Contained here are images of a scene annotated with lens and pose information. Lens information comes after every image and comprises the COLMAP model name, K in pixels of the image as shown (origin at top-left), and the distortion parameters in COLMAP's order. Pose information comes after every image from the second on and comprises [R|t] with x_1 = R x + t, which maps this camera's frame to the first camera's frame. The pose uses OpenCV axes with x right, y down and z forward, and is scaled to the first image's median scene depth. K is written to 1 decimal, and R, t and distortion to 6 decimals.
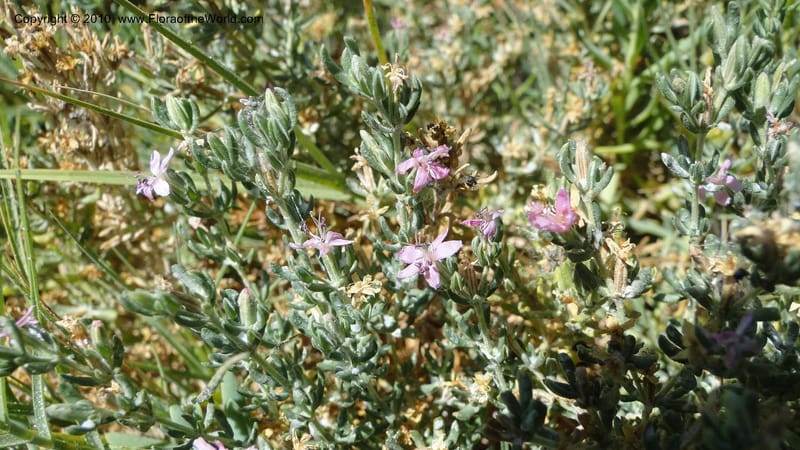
lens RADIAL K [[636.9, 0, 397.7], [0, 636.9, 224.1], [0, 0, 1]] dist [-0.033401, -0.018636]
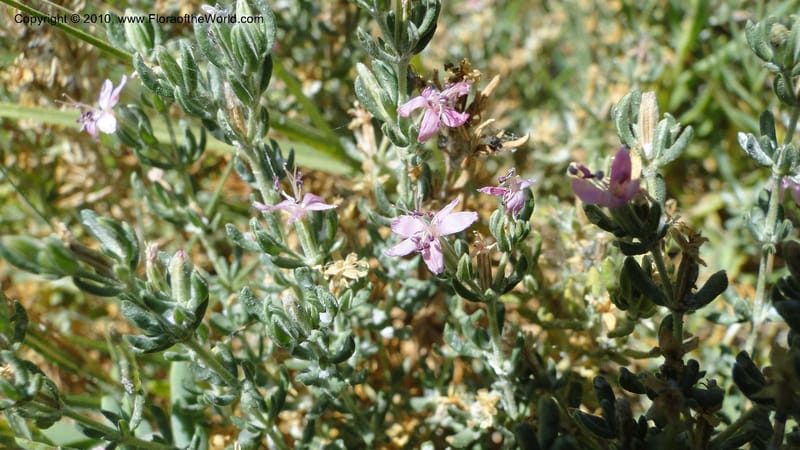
lens RADIAL K [[636.9, 0, 402.4], [0, 636.9, 221.8], [0, 0, 1]] dist [-0.033401, -0.018636]
pose [[0.996198, 0.085726, -0.015506, 0.020632], [-0.085879, 0.996261, -0.009474, 0.039954], [0.014636, 0.010769, 0.999835, 0.201701]]
